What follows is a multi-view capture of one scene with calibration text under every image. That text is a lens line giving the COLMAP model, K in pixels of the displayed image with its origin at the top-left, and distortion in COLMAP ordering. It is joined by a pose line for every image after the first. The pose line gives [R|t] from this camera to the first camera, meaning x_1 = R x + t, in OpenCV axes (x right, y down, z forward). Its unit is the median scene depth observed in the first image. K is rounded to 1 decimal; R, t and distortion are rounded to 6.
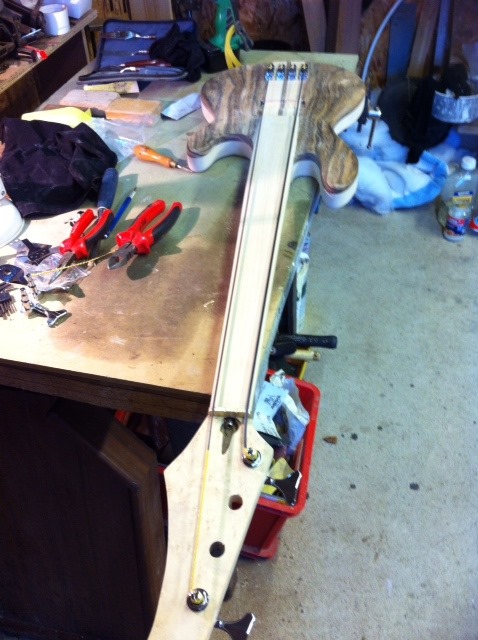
lens RADIAL K [[630.2, 0, 233.1], [0, 630.2, 321.6], [0, 0, 1]] dist [0.000822, 0.000000]
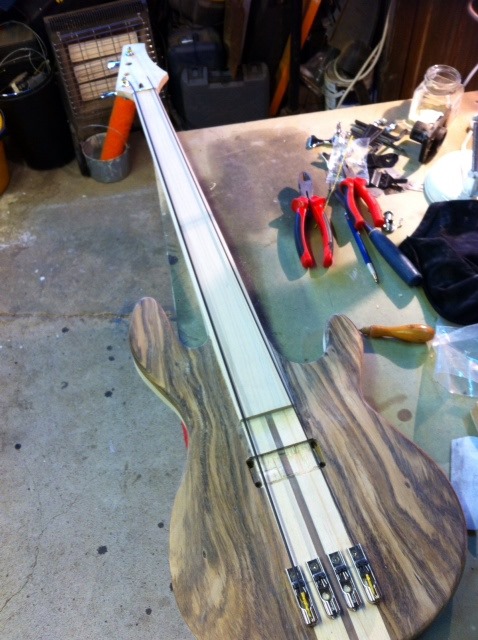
lens RADIAL K [[630.2, 0, 239.6], [0, 630.2, 318.0], [0, 0, 1]] dist [0.000822, 0.000000]
pose [[-0.902032, 0.390158, -0.184703, 0.216548], [-0.239385, -0.096064, 0.966161, -1.118748], [0.359212, 0.915723, 0.180051, 0.909578]]
